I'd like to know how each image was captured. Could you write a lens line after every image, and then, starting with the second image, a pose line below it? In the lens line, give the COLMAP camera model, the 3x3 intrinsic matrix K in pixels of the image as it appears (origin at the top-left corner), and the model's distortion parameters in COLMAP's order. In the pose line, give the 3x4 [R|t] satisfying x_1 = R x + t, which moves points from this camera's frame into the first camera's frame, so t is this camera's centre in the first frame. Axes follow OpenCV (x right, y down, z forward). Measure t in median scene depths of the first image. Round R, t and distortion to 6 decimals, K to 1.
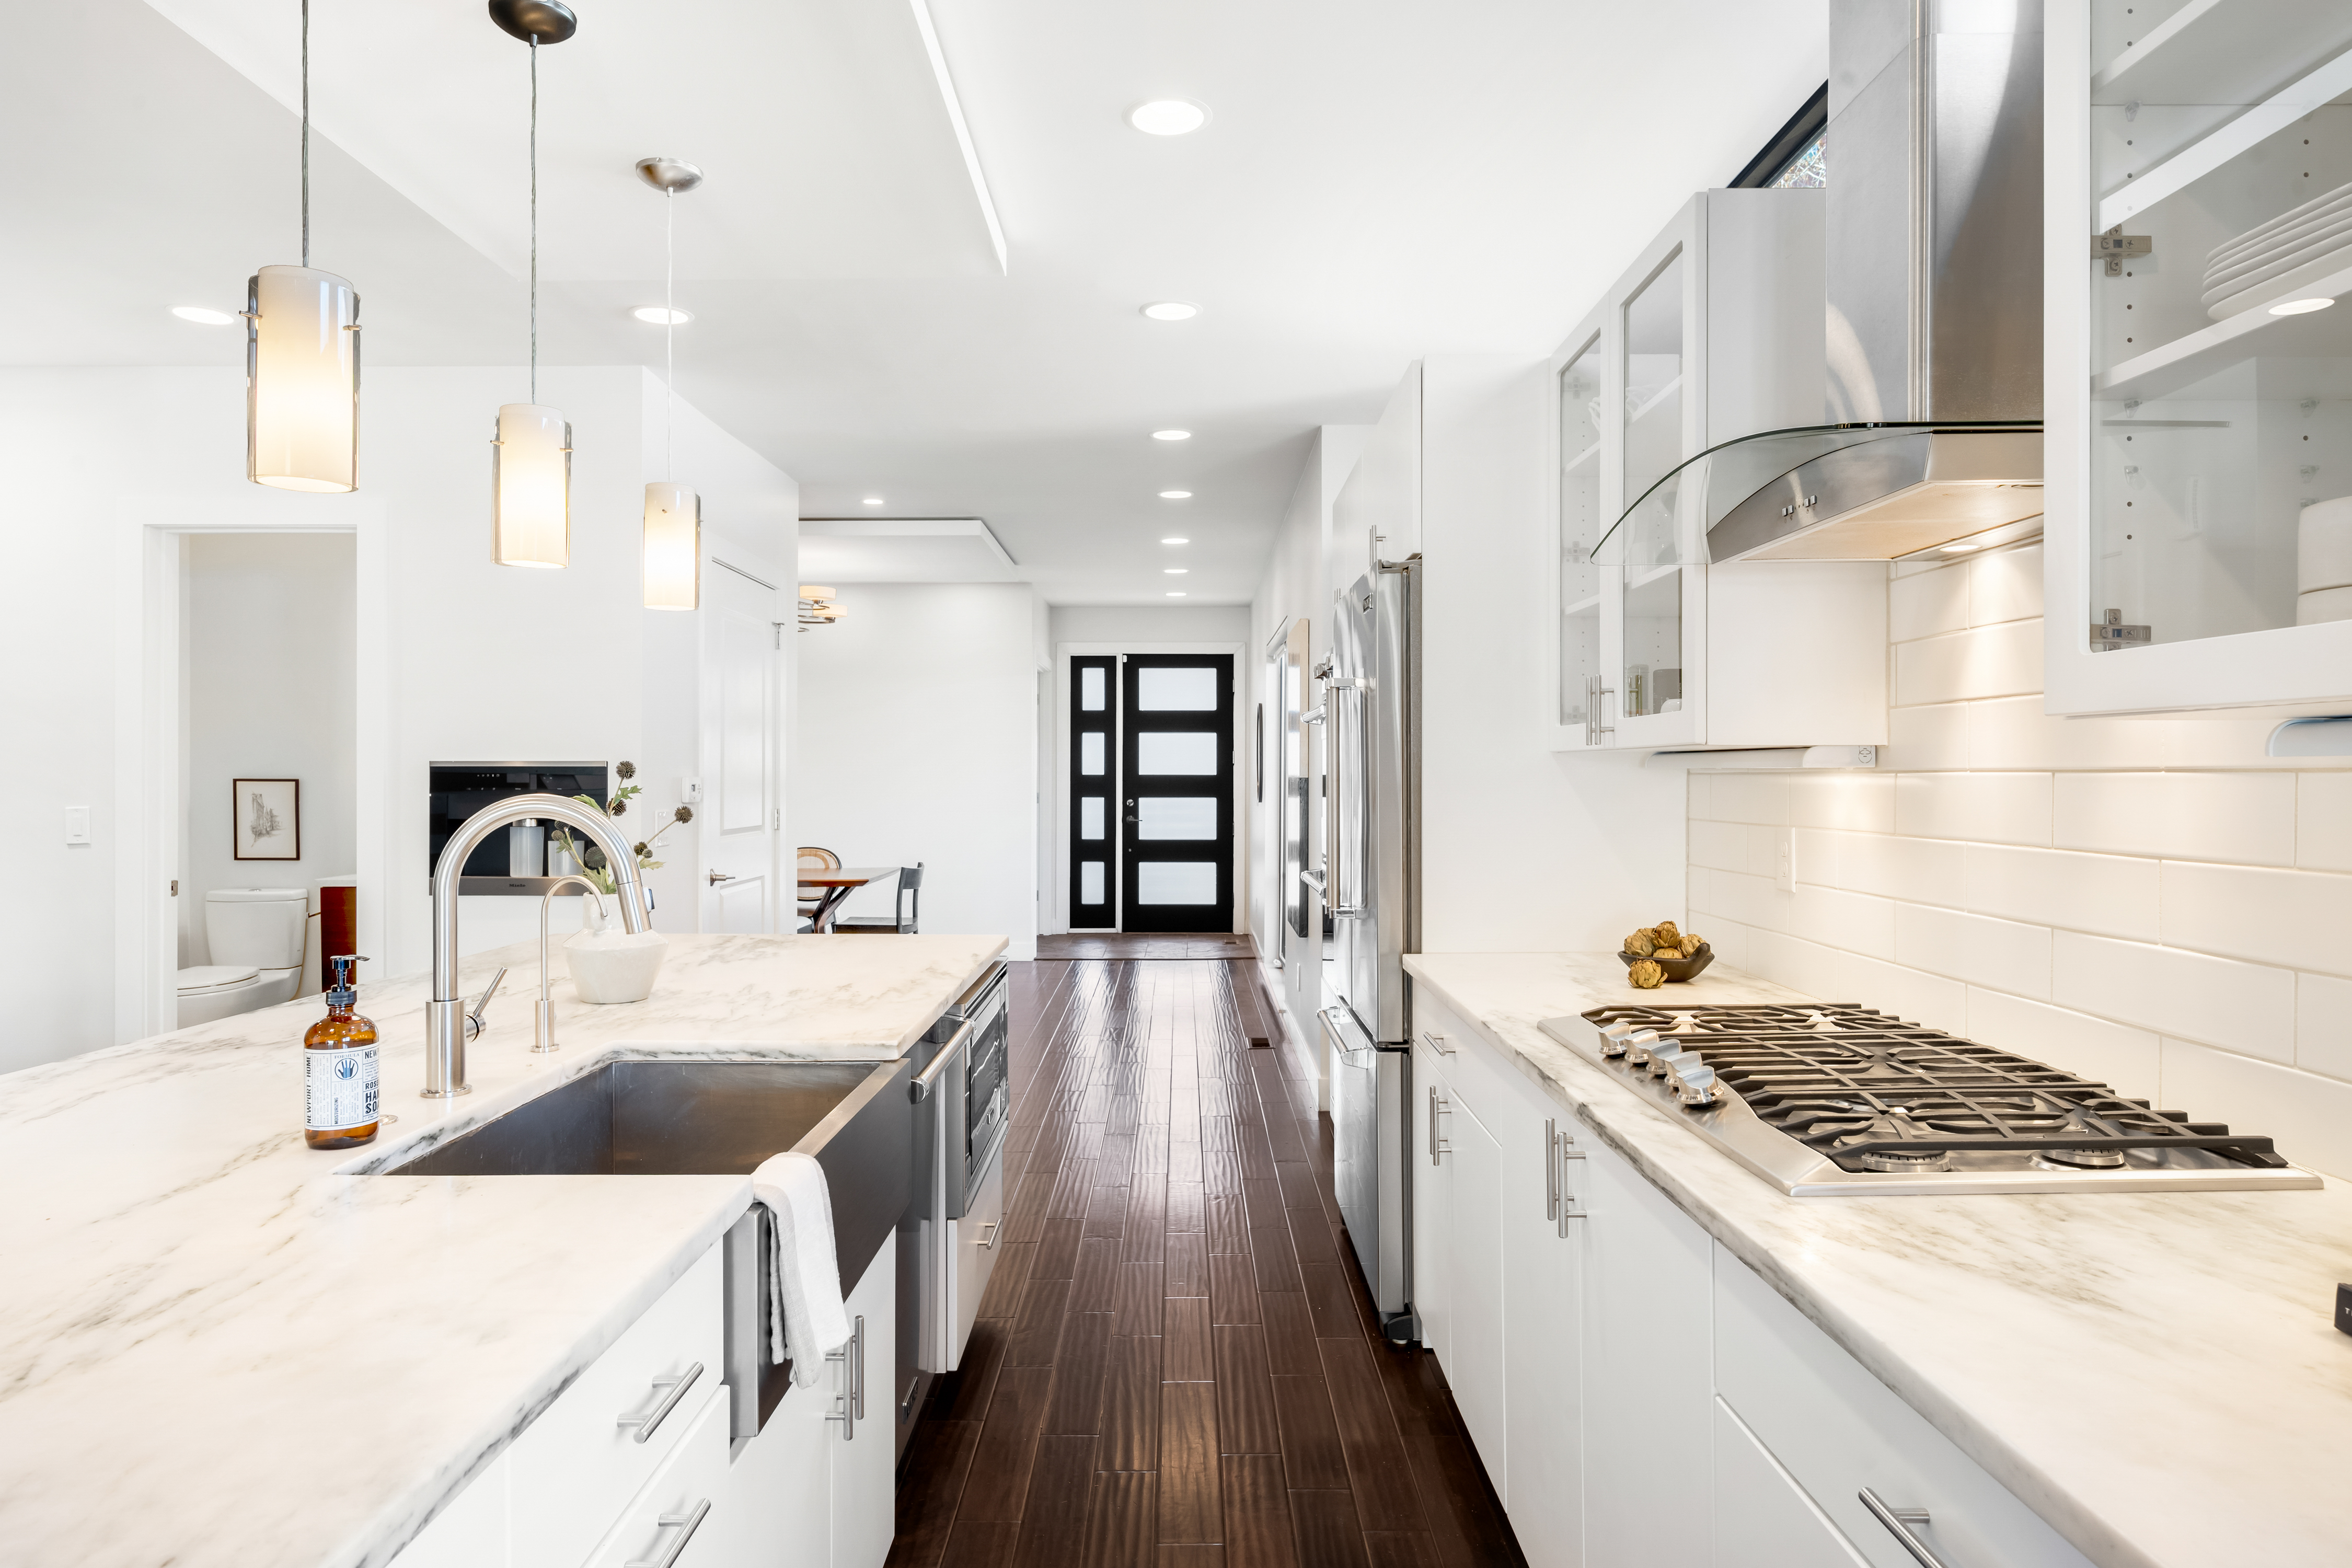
lens RADIAL K [[1345.2, 0, 1176.8], [0, 1345.2, 778.1], [0, 0, 1]] dist [-0.001193, -0.000137]
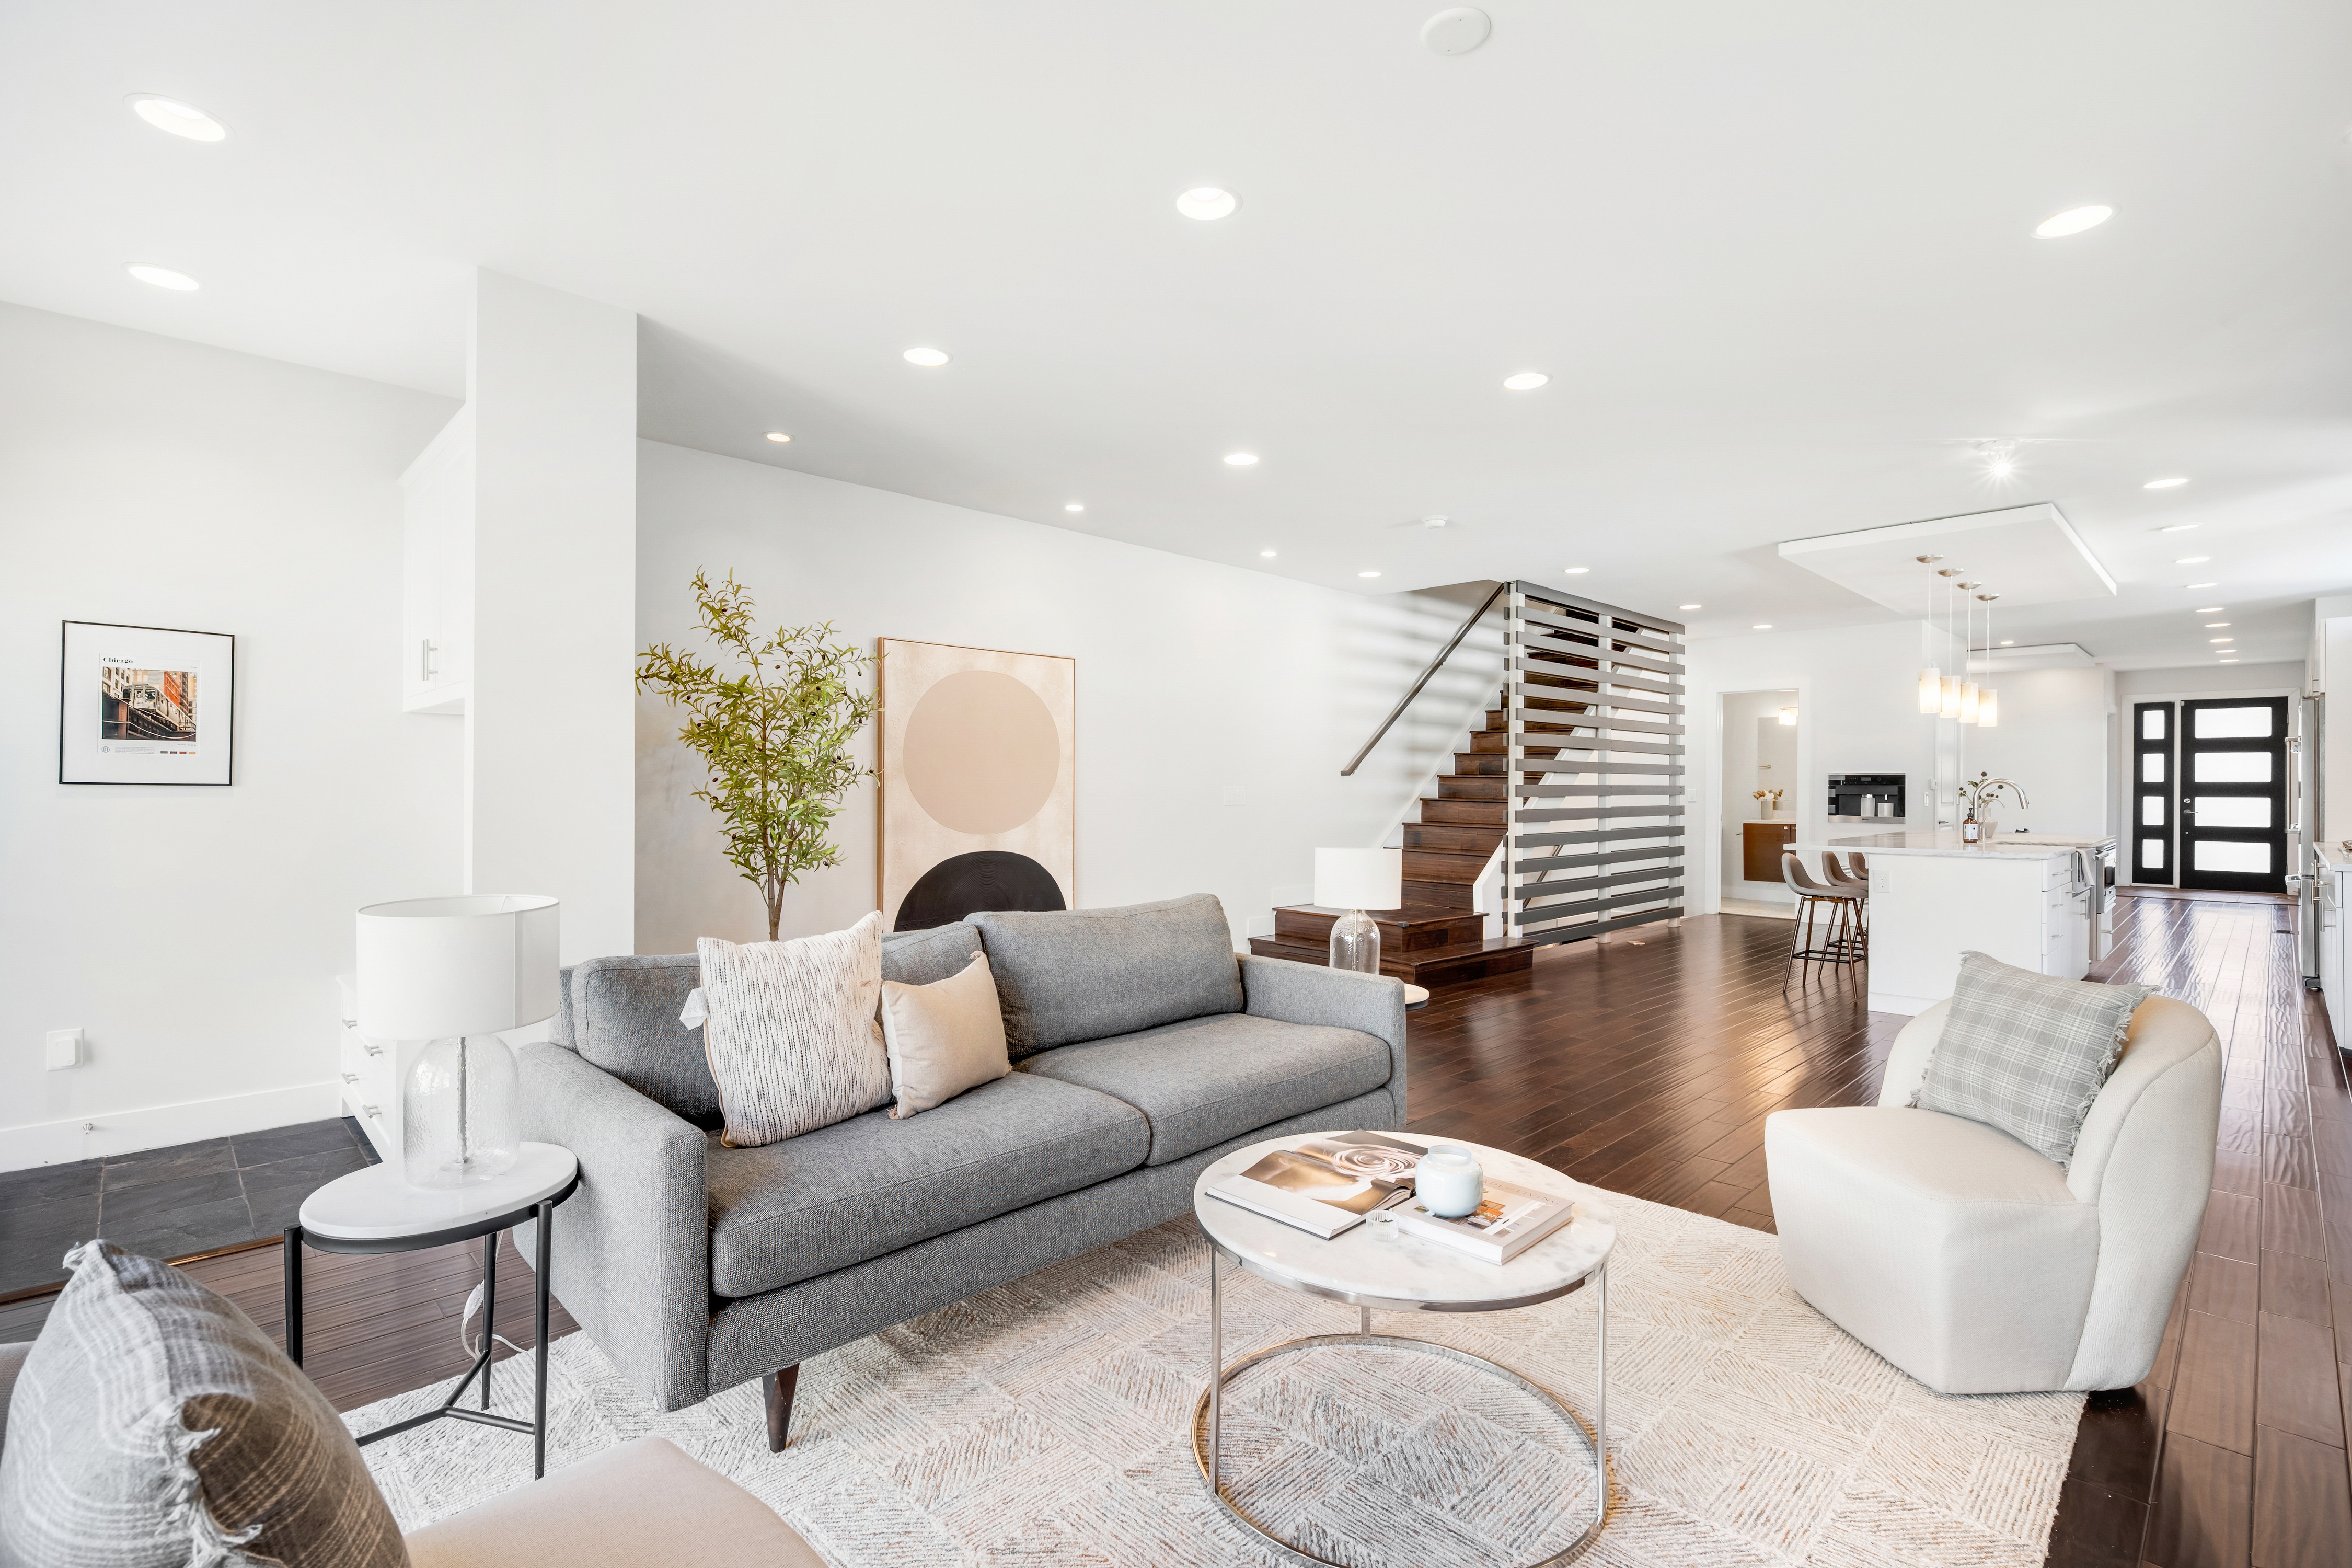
lens RADIAL K [[1086.8, 0, 1167.0], [0, 1086.8, 785.5], [0, 0, 1]] dist [0.000235, 0.001381]
pose [[0.699752, 0.002990, -0.714379, 0.035413], [-0.005970, 0.999981, -0.001662, 0.010314], [0.714361, 0.005428, 0.699757, -0.643177]]
